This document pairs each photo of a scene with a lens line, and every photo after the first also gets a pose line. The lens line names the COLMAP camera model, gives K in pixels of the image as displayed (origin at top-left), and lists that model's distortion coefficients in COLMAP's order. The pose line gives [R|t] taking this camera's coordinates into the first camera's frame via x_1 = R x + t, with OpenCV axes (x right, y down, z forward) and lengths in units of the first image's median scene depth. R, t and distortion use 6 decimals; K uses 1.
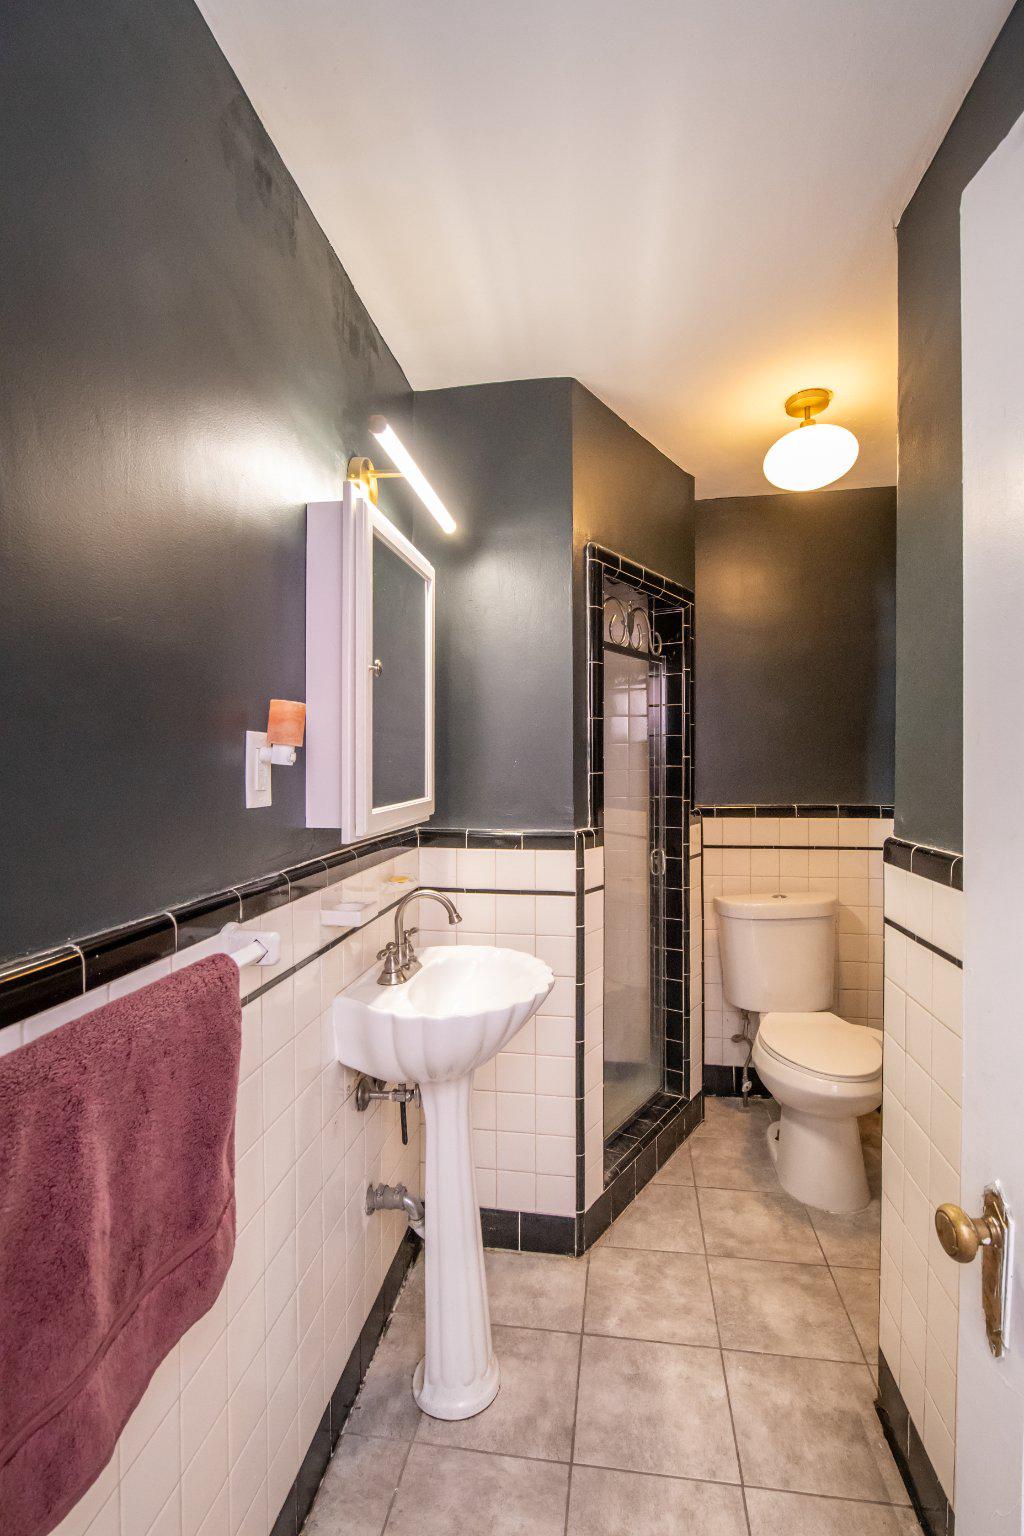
lens RADIAL K [[687.9, 0, 512.9], [0, 687.9, 766.5], [0, 0, 1]] dist [-0.012104, -0.001307]
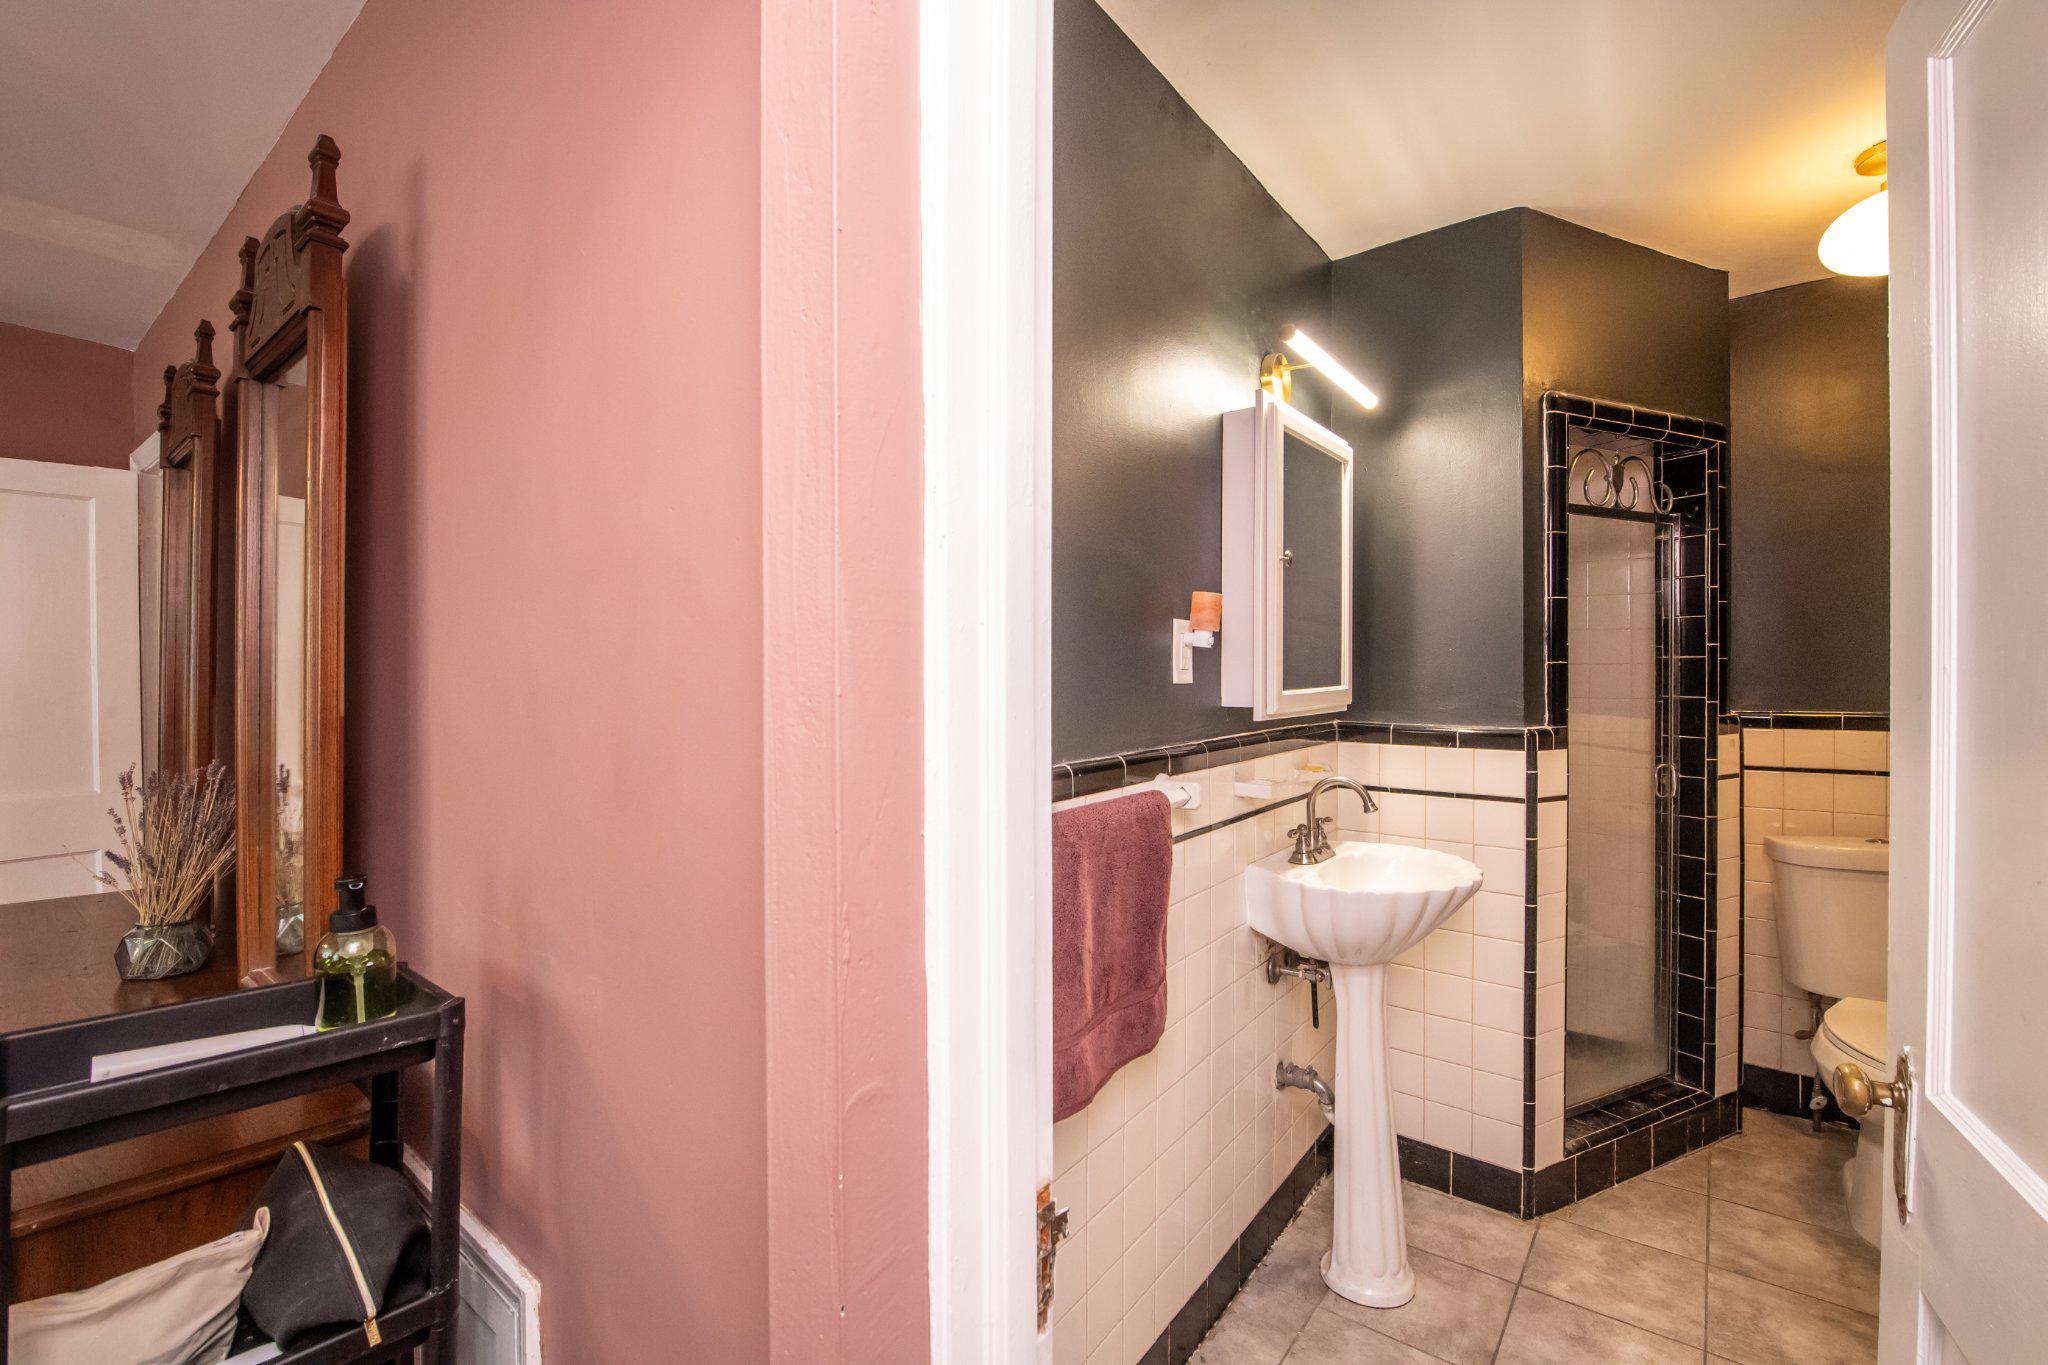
lens RADIAL K [[869.0, 0, 1022.3], [0, 869.0, 671.5], [0, 0, 1]] dist [-0.011456, -0.001166]
pose [[0.871124, 0.002281, -0.491058, 0.086006], [-0.003341, 0.999994, -0.001281, 0.029576], [0.491052, 0.002756, 0.871126, -0.306499]]
